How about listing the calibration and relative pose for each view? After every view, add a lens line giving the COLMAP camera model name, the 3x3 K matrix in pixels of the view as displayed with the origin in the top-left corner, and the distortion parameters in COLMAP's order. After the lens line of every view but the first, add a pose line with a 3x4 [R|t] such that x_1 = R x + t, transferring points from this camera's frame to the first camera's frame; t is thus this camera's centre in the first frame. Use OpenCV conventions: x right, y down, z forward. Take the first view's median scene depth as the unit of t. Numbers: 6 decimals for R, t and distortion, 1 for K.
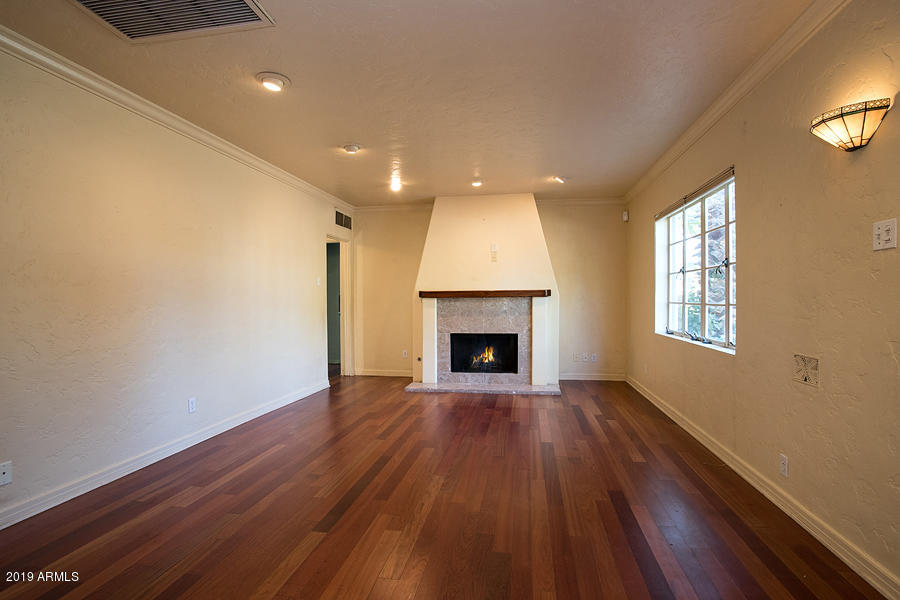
lens RADIAL K [[438.3, 0, 448.9], [0, 438.3, 305.0], [0, 0, 1]] dist [-0.002988, 0.001333]
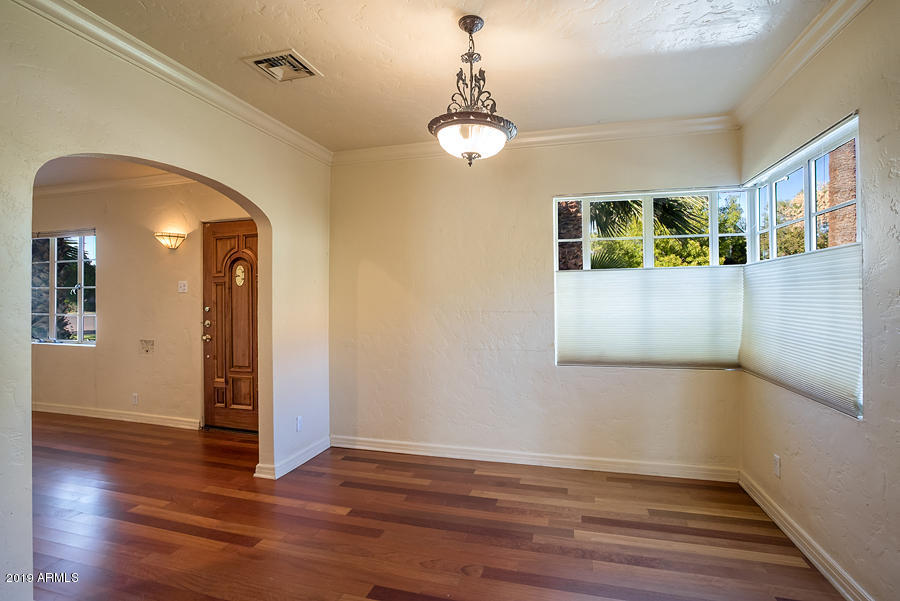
lens RADIAL K [[438.3, 0, 451.5], [0, 438.3, 294.4], [0, 0, 1]] dist [-0.002988, 0.001333]
pose [[0.087521, 0.000613, 0.996163, -1.095305], [0.013181, 0.999912, -0.001773, -0.075990], [-0.996076, 0.013286, 0.087505, -0.596531]]
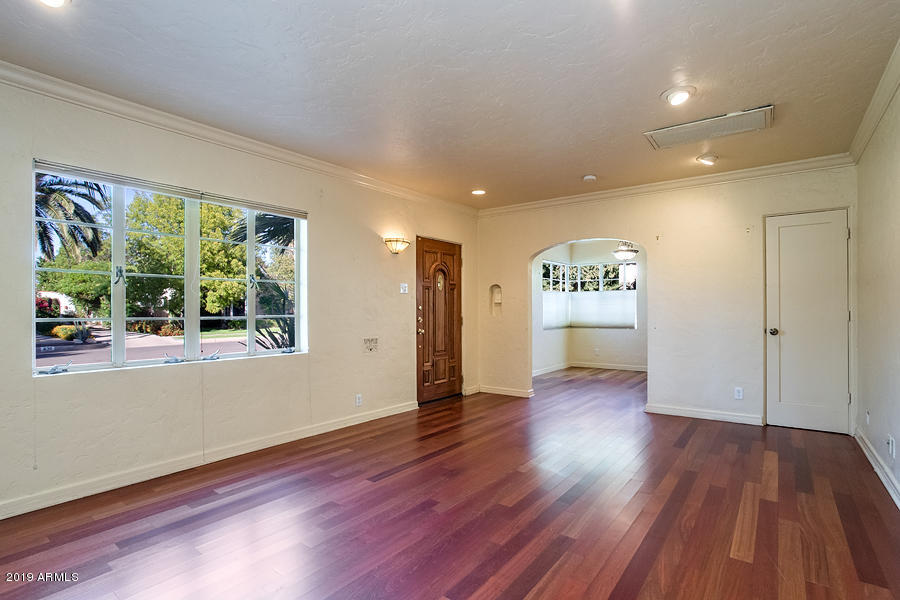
lens RADIAL K [[438.3, 0, 456.8], [0, 438.3, 301.0], [0, 0, 1]] dist [-0.002988, 0.001333]
pose [[-0.898312, 0.012445, 0.439181, -0.480526], [0.009725, 0.999917, -0.008443, -0.043100], [-0.439250, -0.003313, -0.898359, 2.652893]]
